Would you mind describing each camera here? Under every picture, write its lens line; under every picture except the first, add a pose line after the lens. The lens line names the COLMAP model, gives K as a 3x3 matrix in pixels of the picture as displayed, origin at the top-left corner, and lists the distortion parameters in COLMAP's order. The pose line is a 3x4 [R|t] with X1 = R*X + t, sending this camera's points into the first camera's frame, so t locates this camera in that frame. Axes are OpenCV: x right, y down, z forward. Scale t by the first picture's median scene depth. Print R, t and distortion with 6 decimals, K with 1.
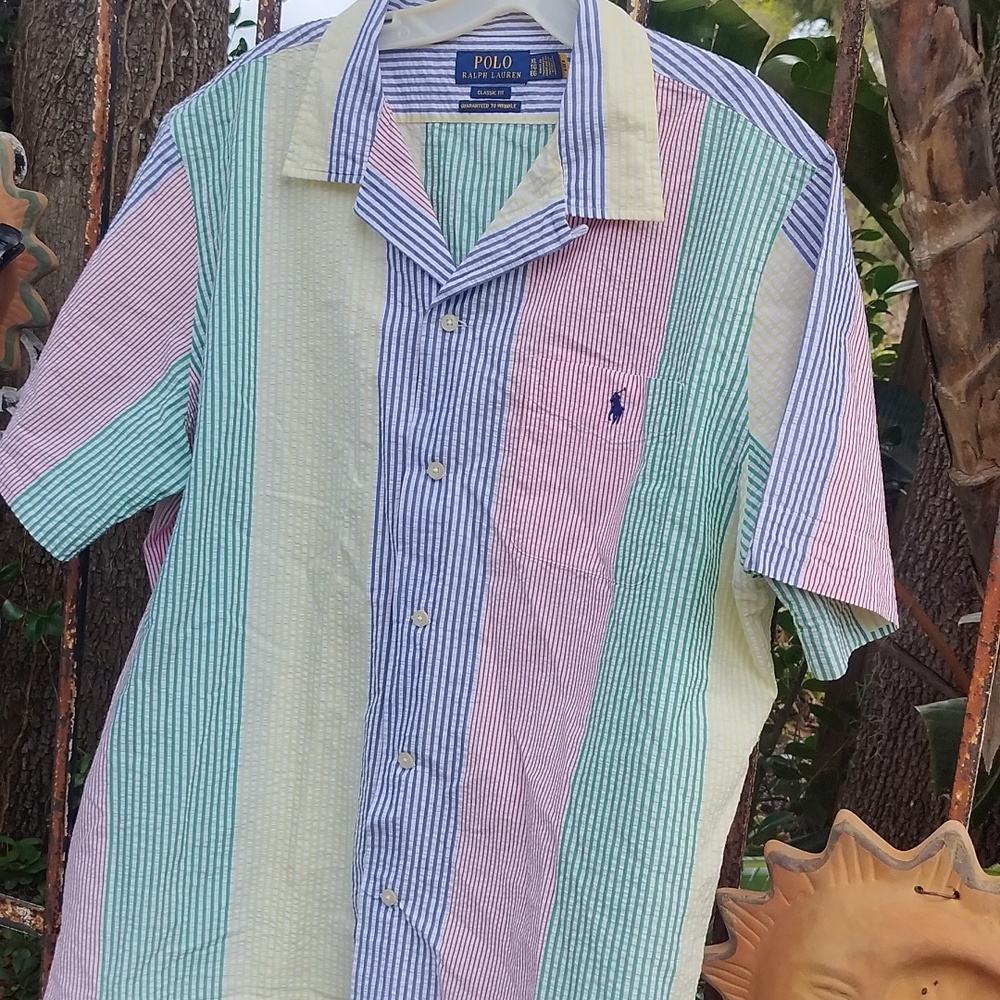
lens RADIAL K [[1595.3, 0, 503.7], [0, 1595.3, 500.9], [0, 0, 1]] dist [0.109155, 0.000000]
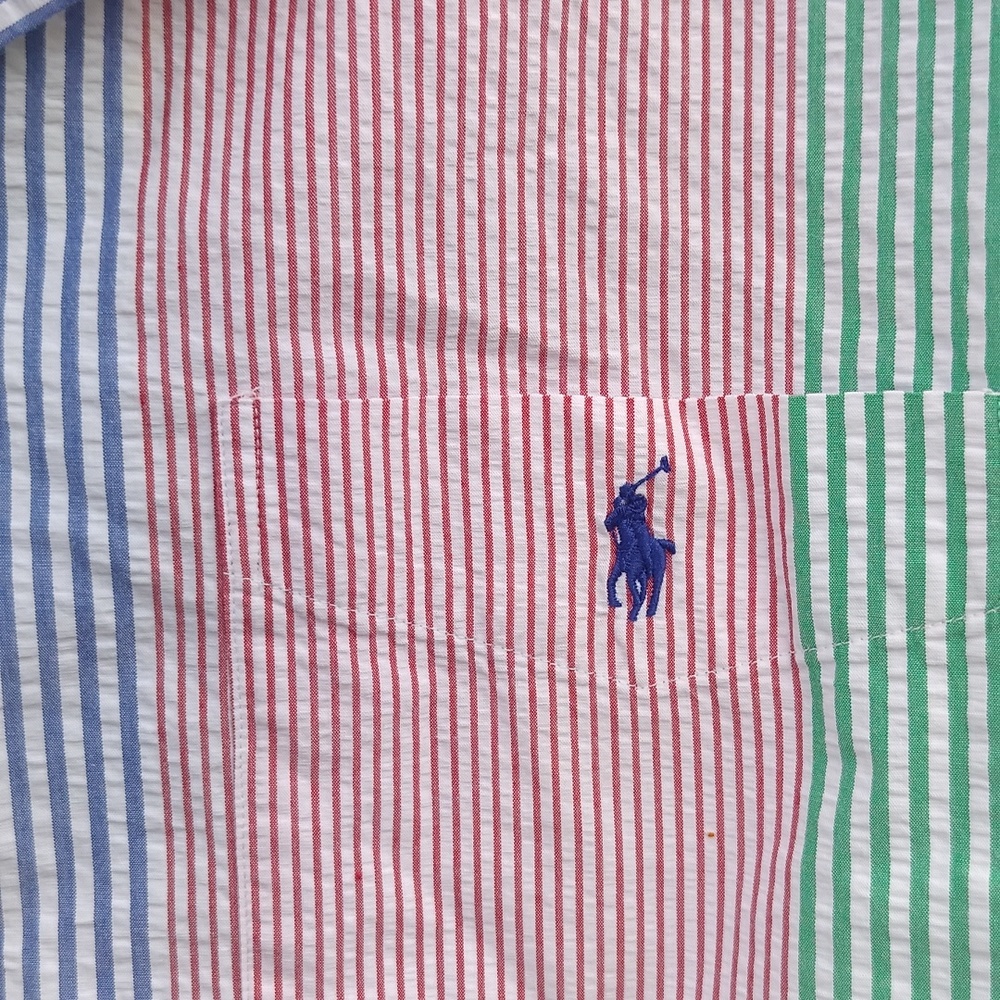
lens RADIAL K [[1595.3, 0, 500.9], [0, 1595.3, 493.8], [0, 0, 1]] dist [0.109155, 0.000000]
pose [[0.910418, -0.198474, 0.362969, -0.030529], [0.208019, 0.978038, 0.013033, -0.072863], [-0.357585, 0.063639, 0.931710, 0.783007]]
